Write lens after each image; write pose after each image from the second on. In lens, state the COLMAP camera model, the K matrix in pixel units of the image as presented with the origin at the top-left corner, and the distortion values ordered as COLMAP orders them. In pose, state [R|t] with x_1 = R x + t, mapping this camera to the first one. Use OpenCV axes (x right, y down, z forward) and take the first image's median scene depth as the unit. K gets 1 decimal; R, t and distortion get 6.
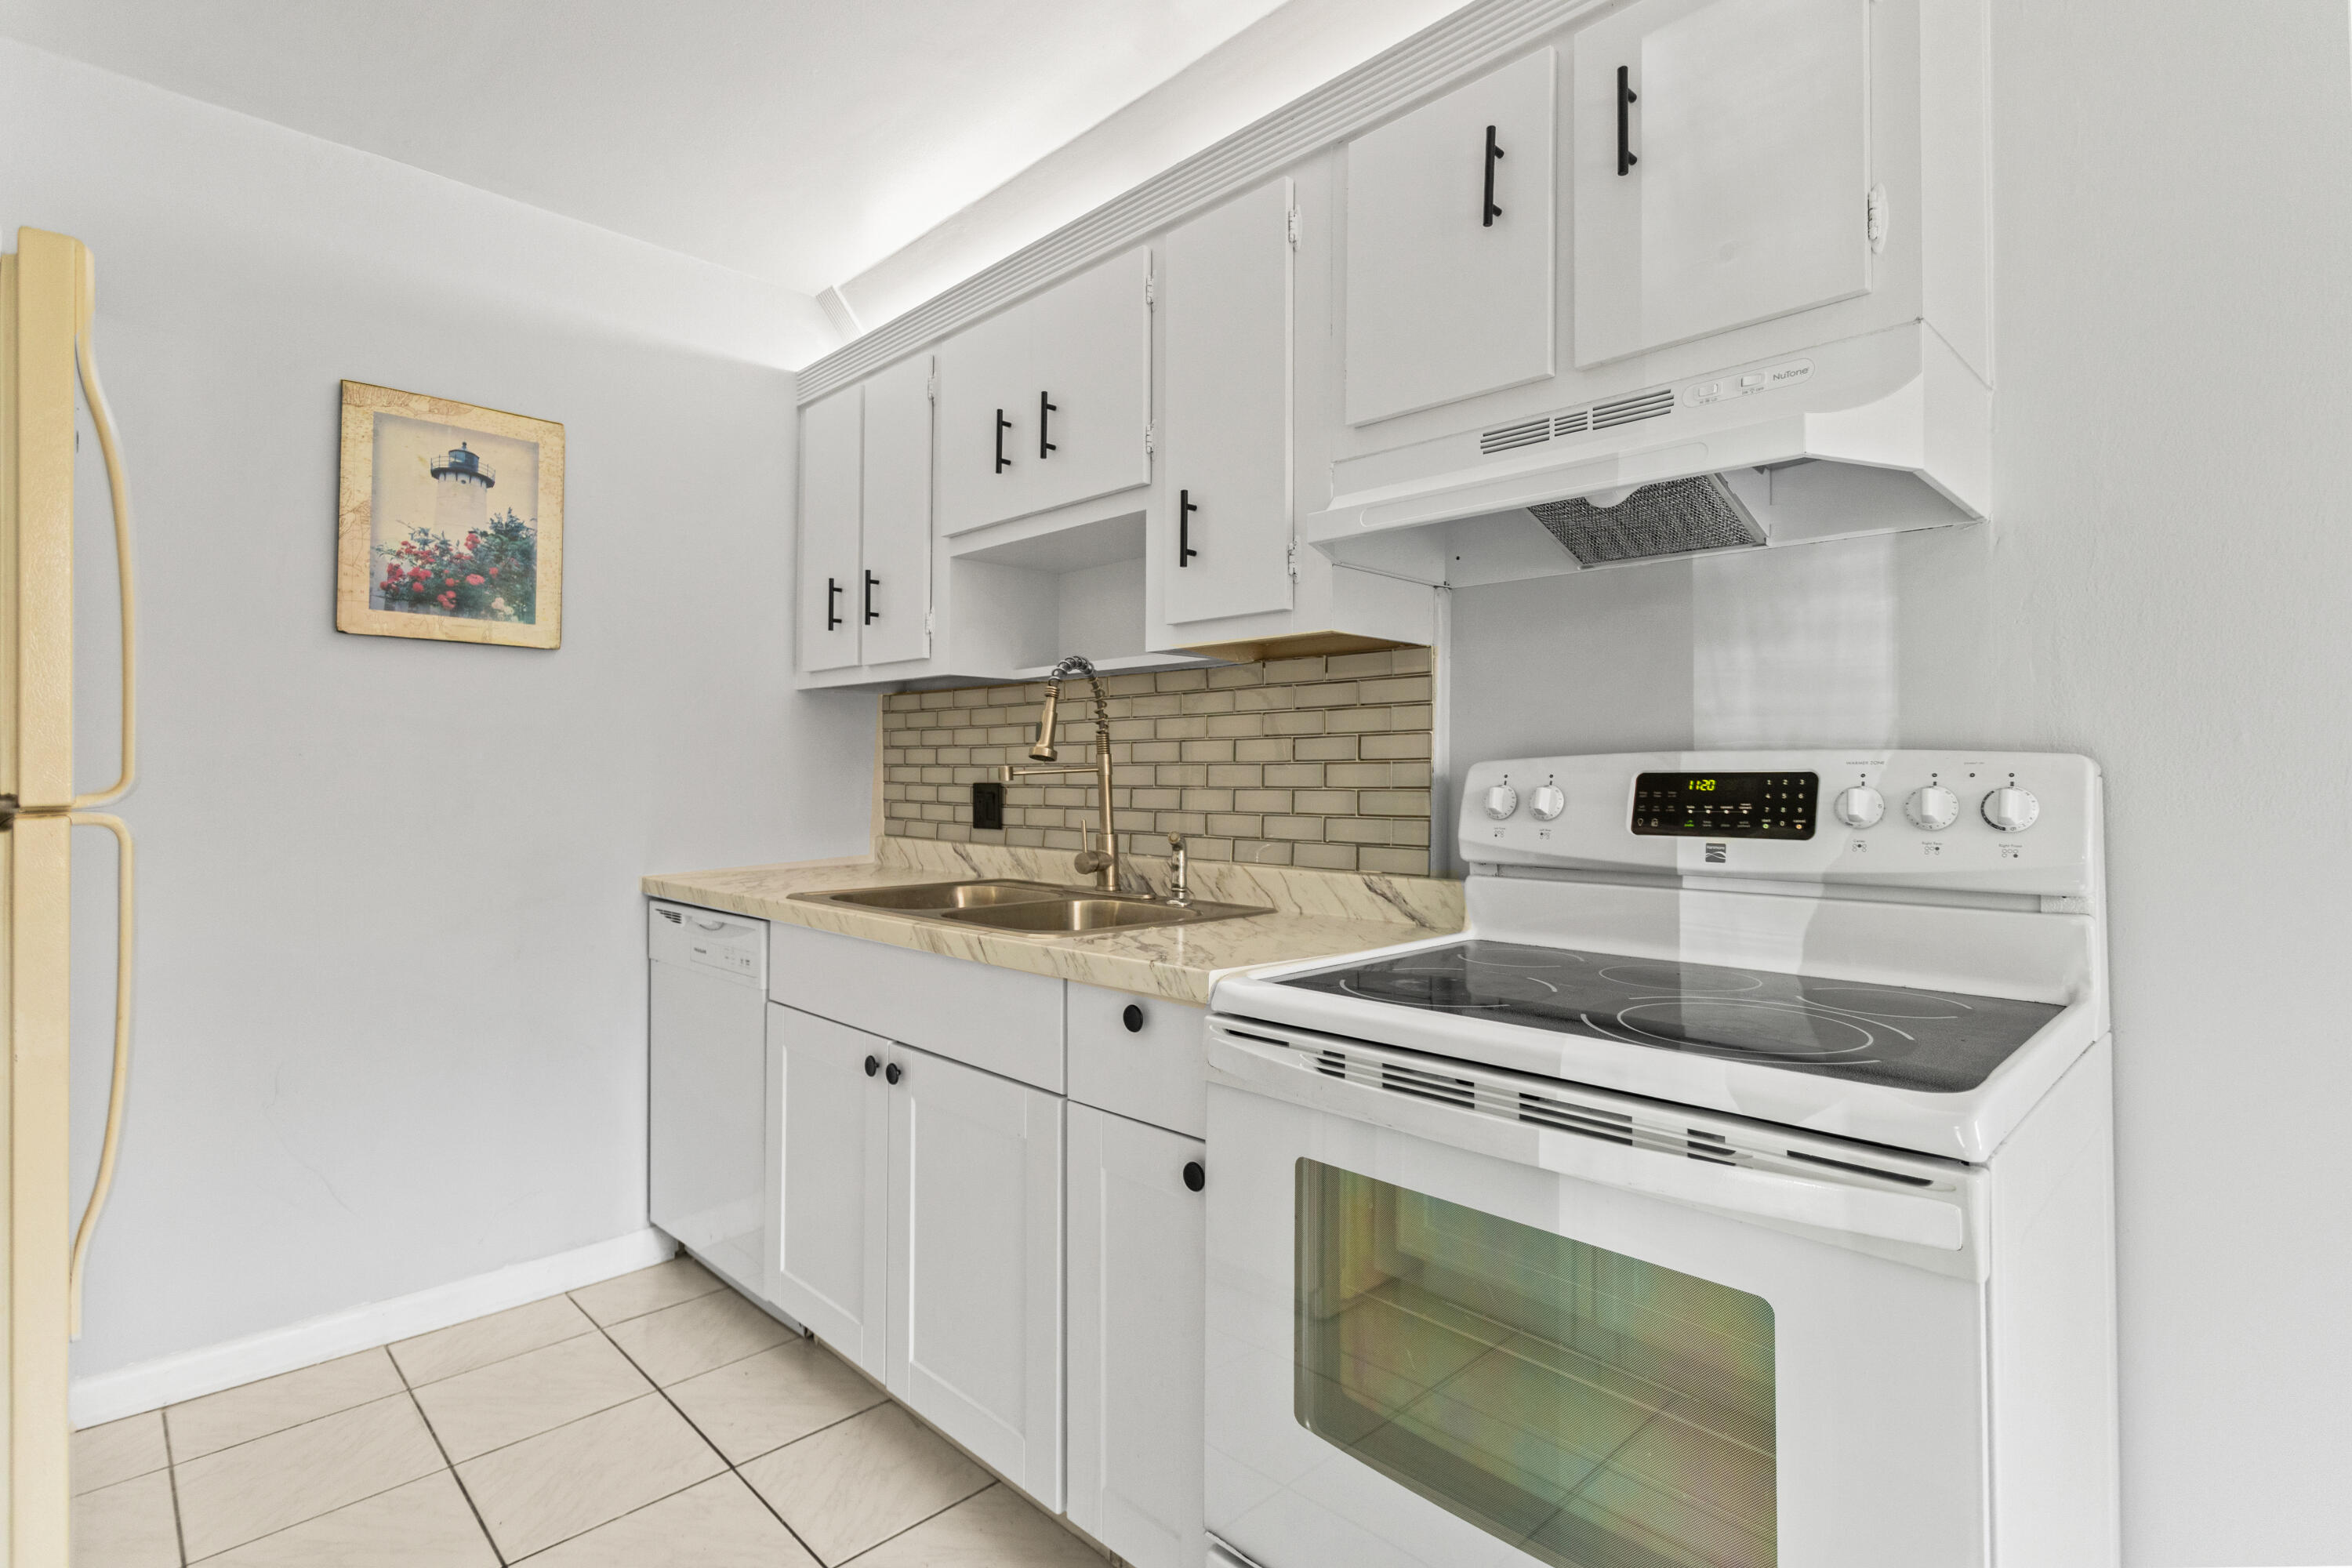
lens RADIAL K [[1128.2, 0, 1167.0], [0, 1128.2, 745.6], [0, 0, 1]] dist [0.000766, 0.000551]
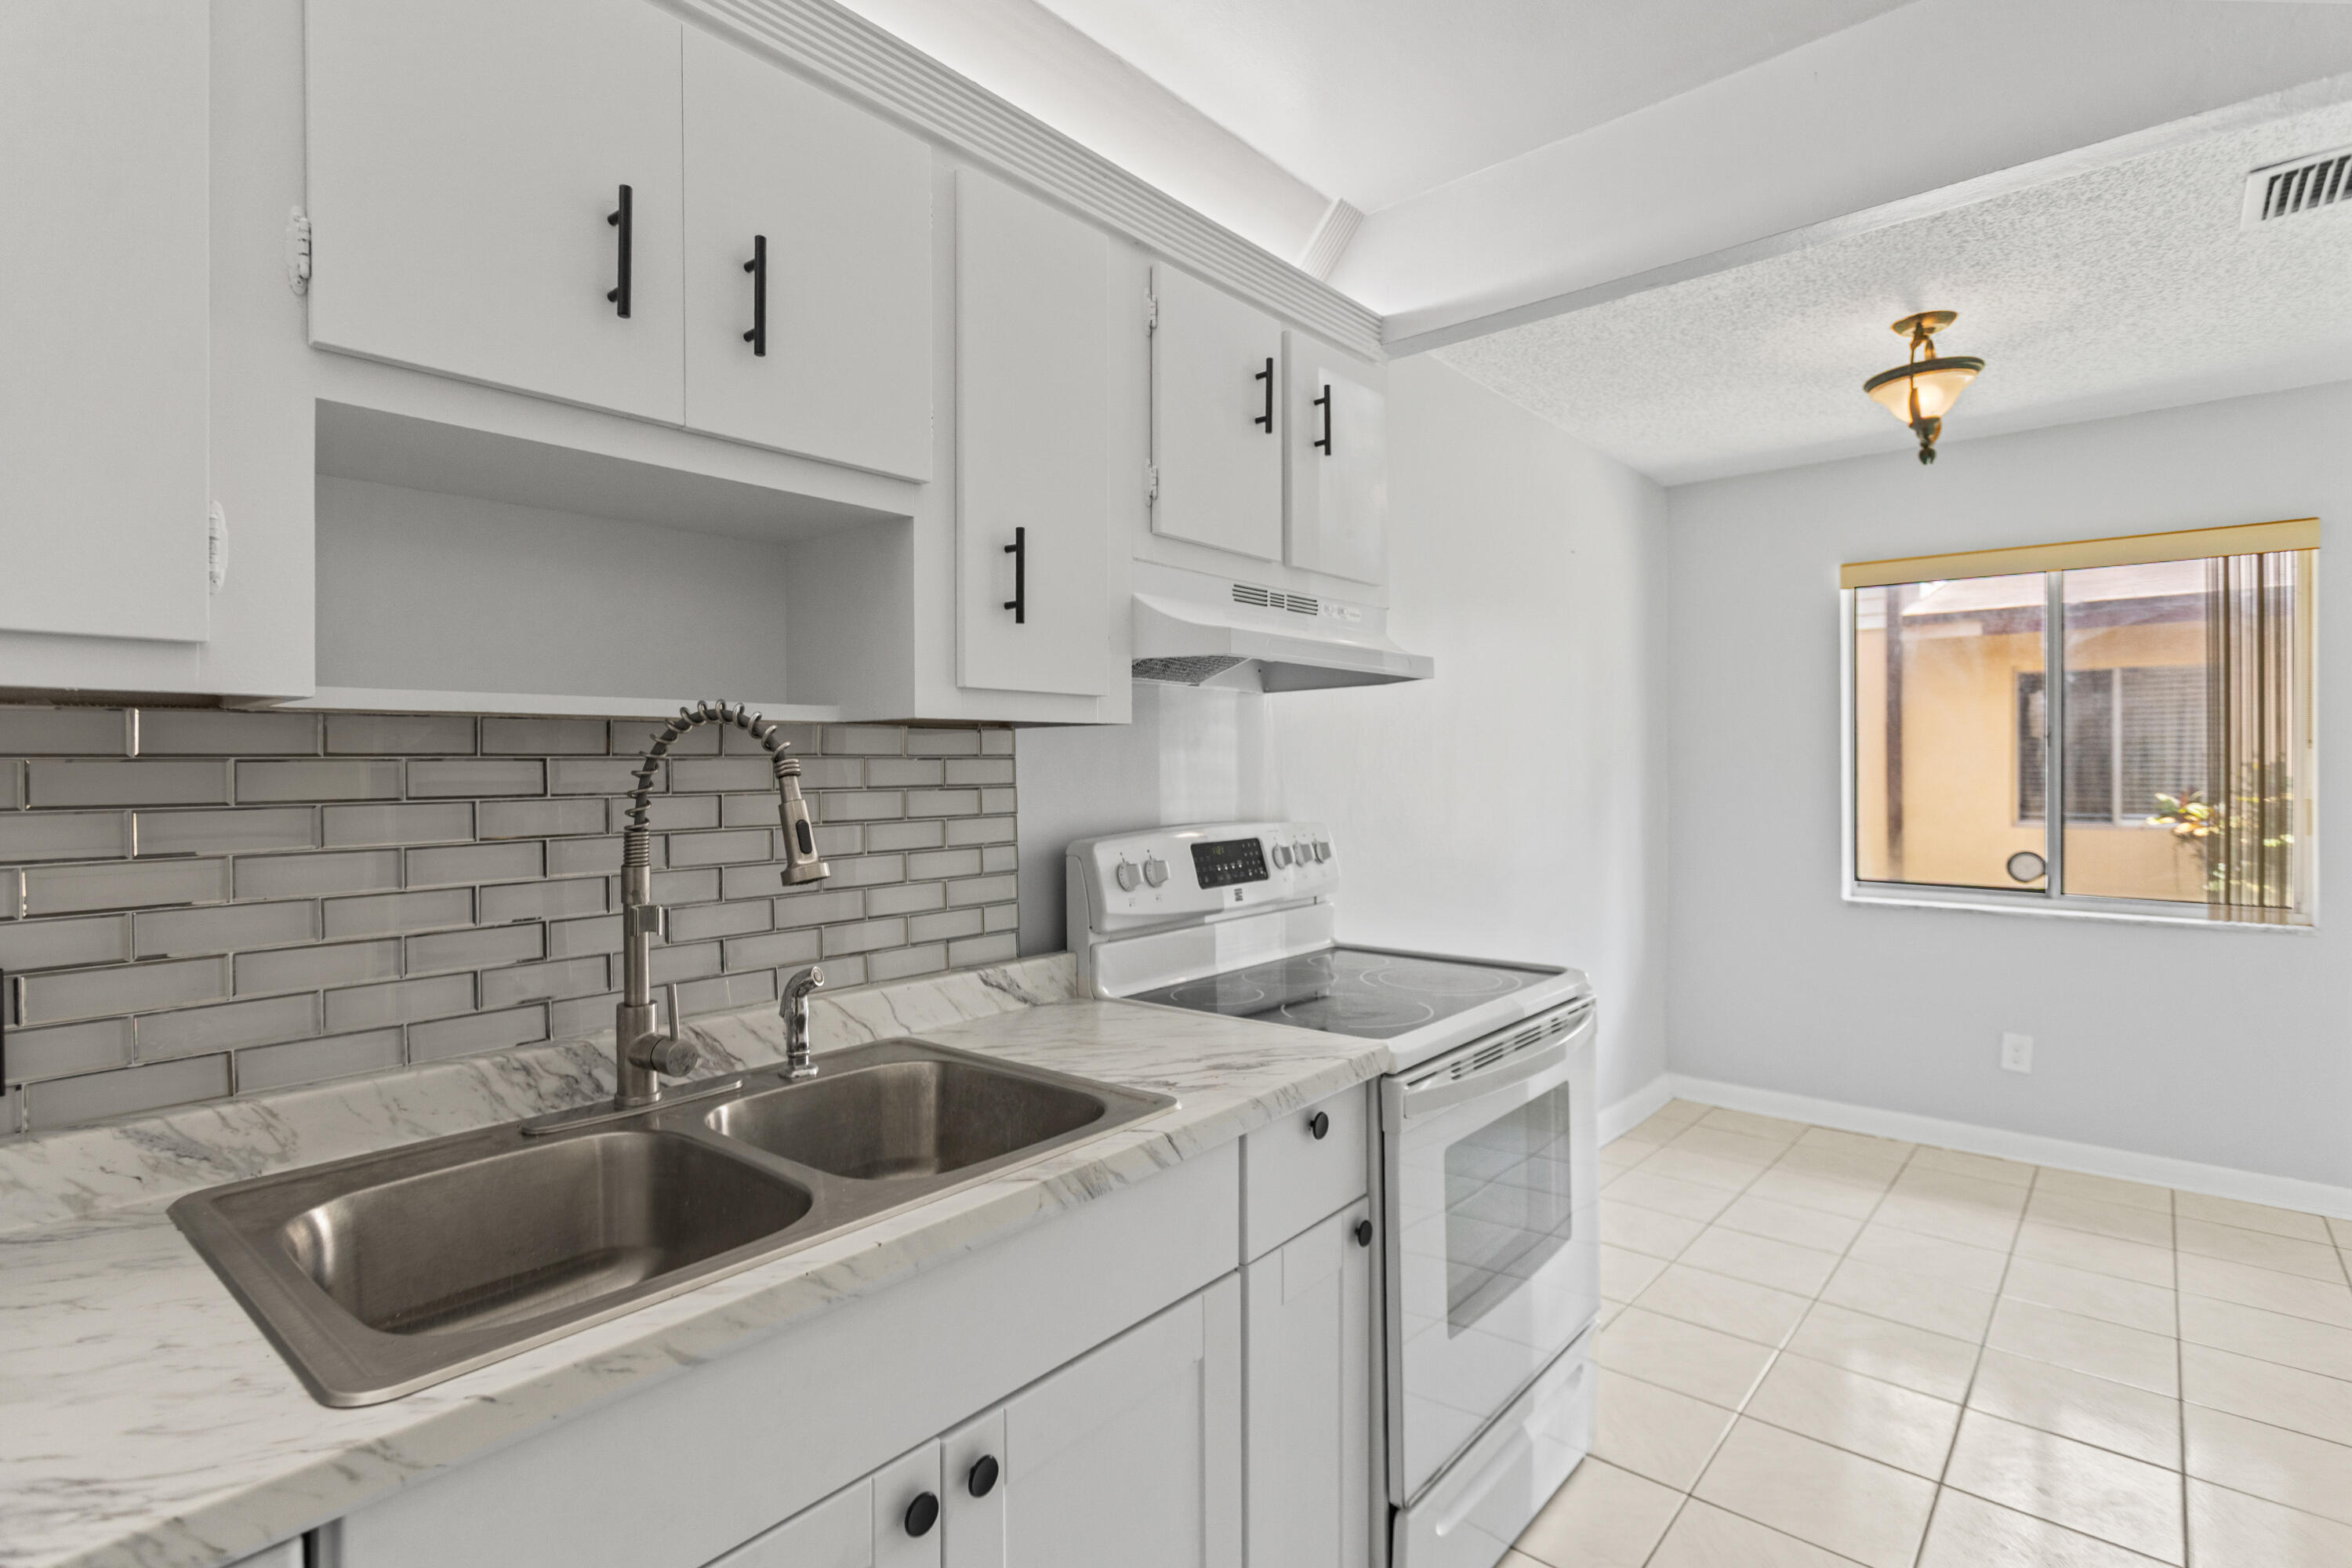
lens RADIAL K [[1154.4, 0, 1166.0], [0, 1154.4, 769.3], [0, 0, 1]] dist [-0.000263, 0.000385]
pose [[-0.093074, -0.002296, 0.995657, -0.661862], [-0.017873, 0.999840, 0.000635, -0.045612], [-0.995499, -0.017736, -0.093101, 0.790247]]
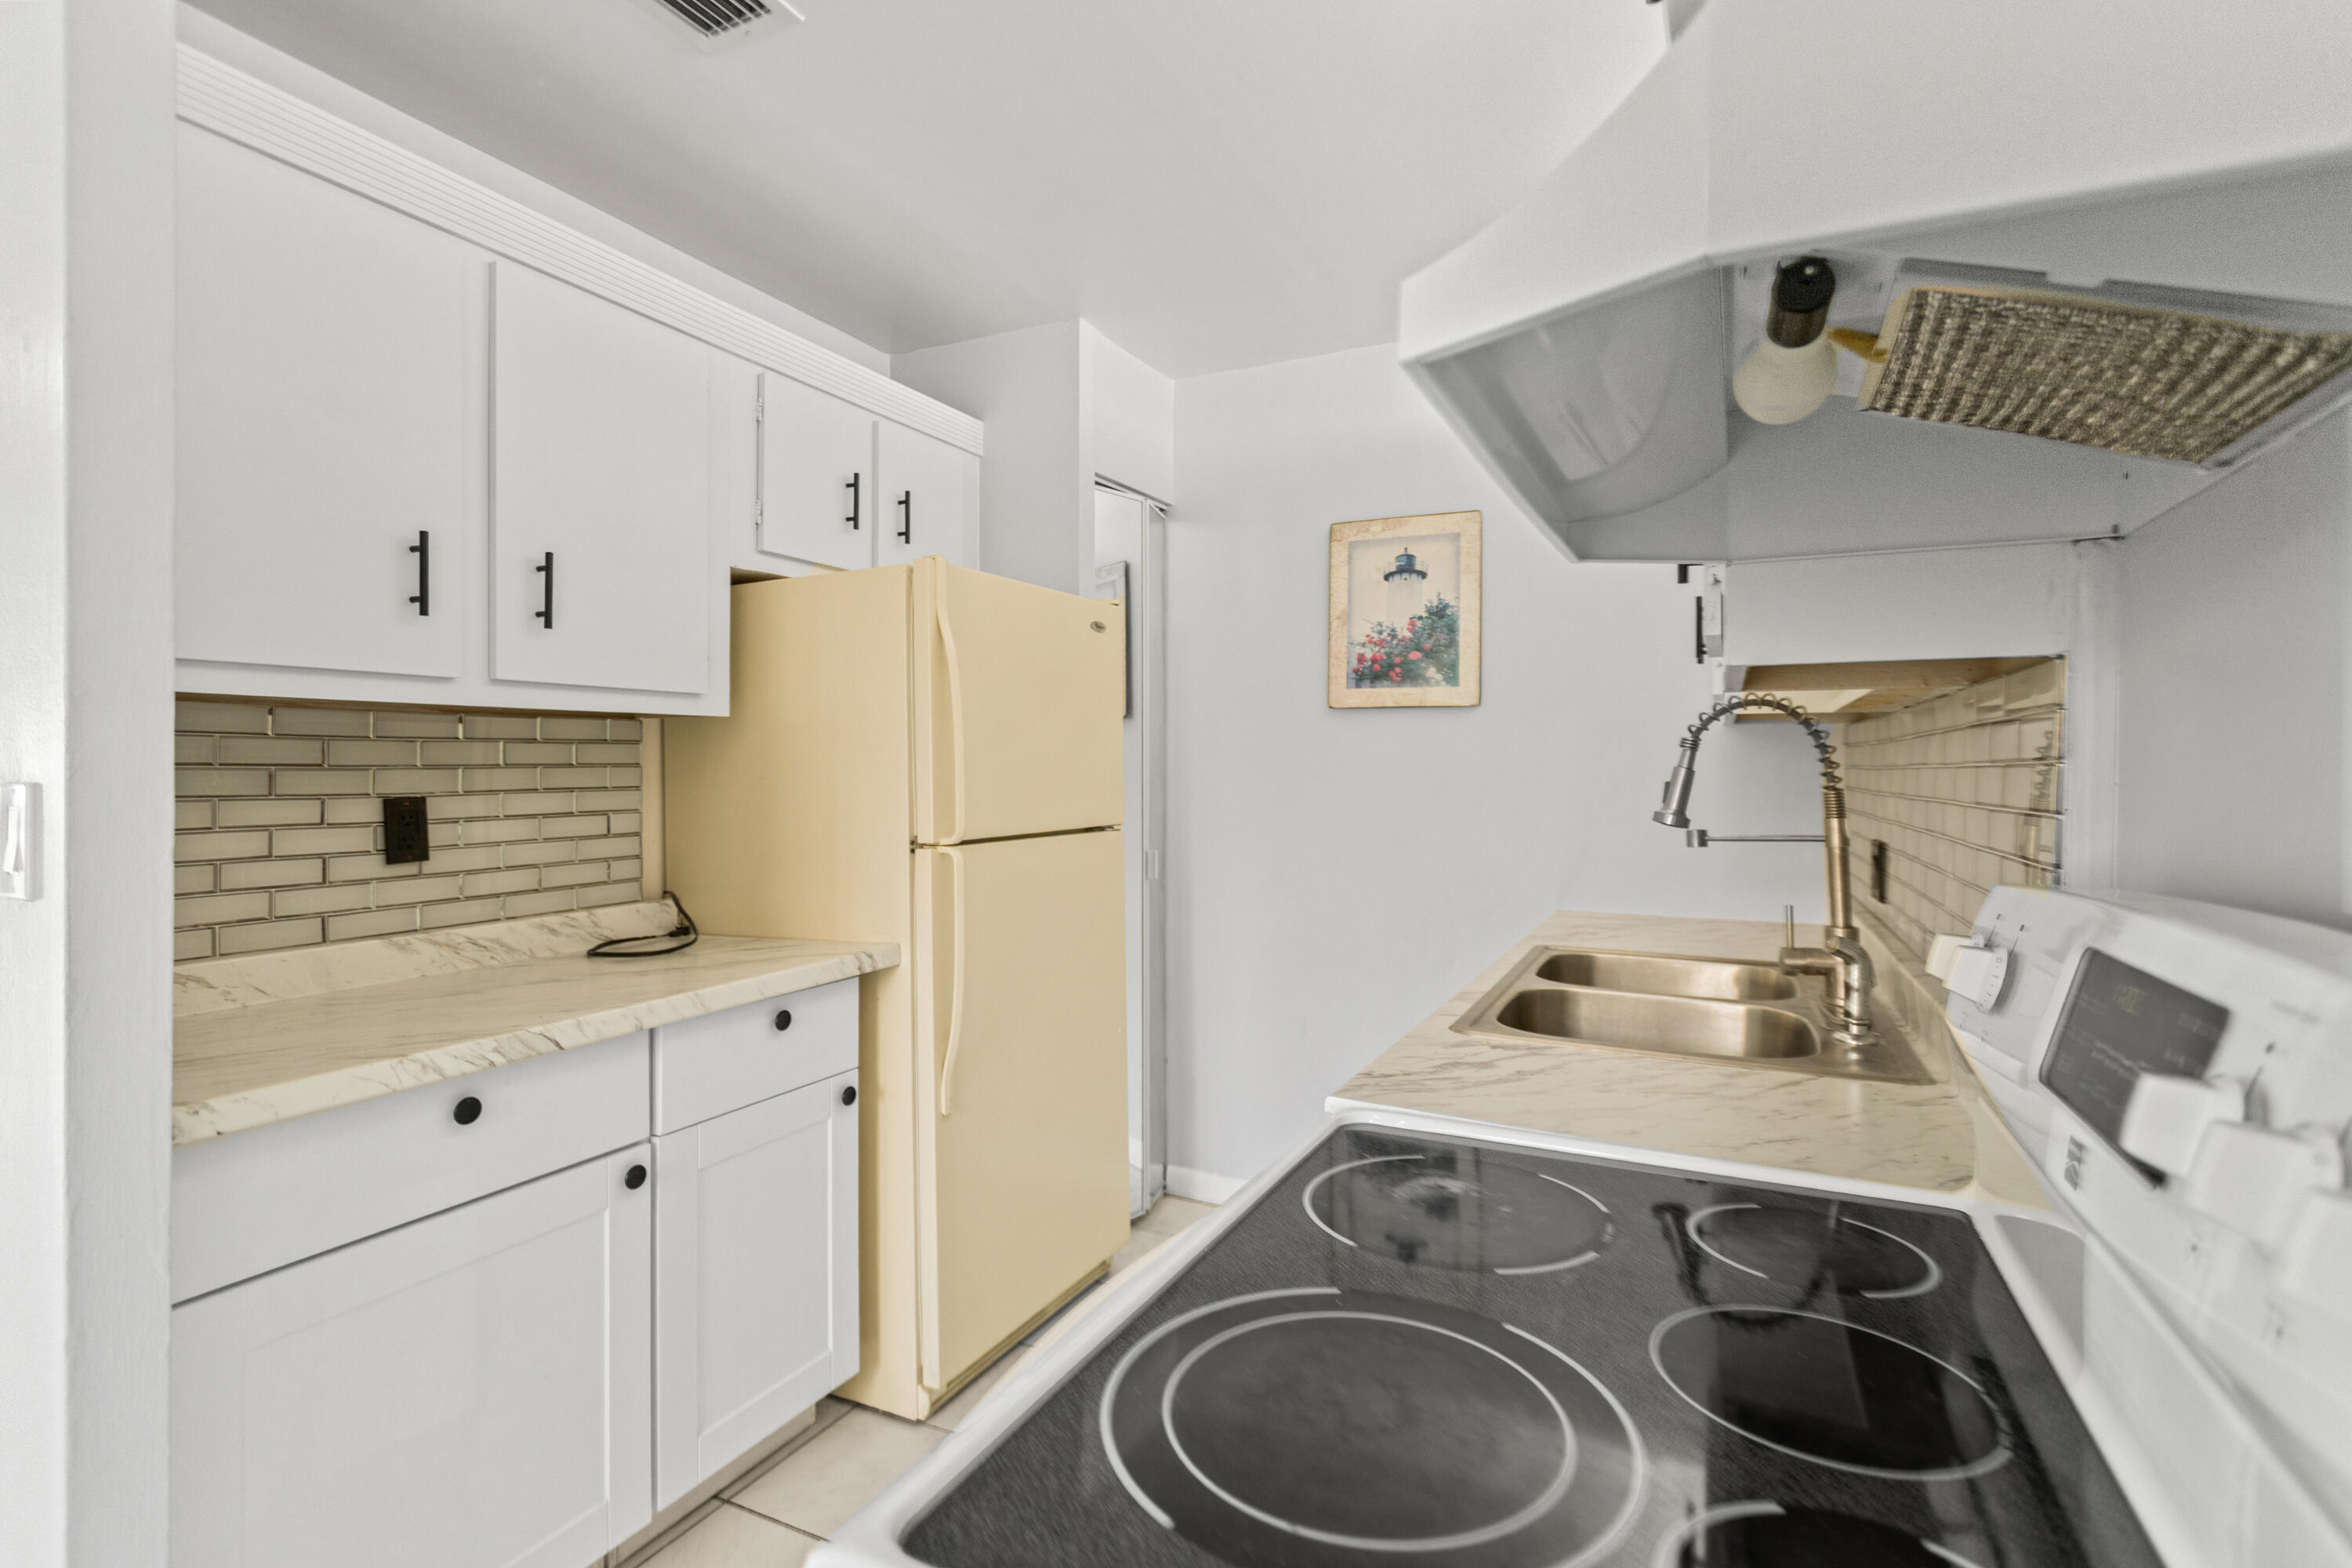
lens RADIAL K [[1115.0, 0, 1173.8], [0, 1115.0, 762.2], [0, 0, 1]] dist [0.001670, 0.000337]
pose [[0.337571, -0.005461, -0.941284, 0.484315], [0.020373, 0.999791, 0.001506, -0.038672], [0.941080, -0.019685, 0.337611, 0.350476]]
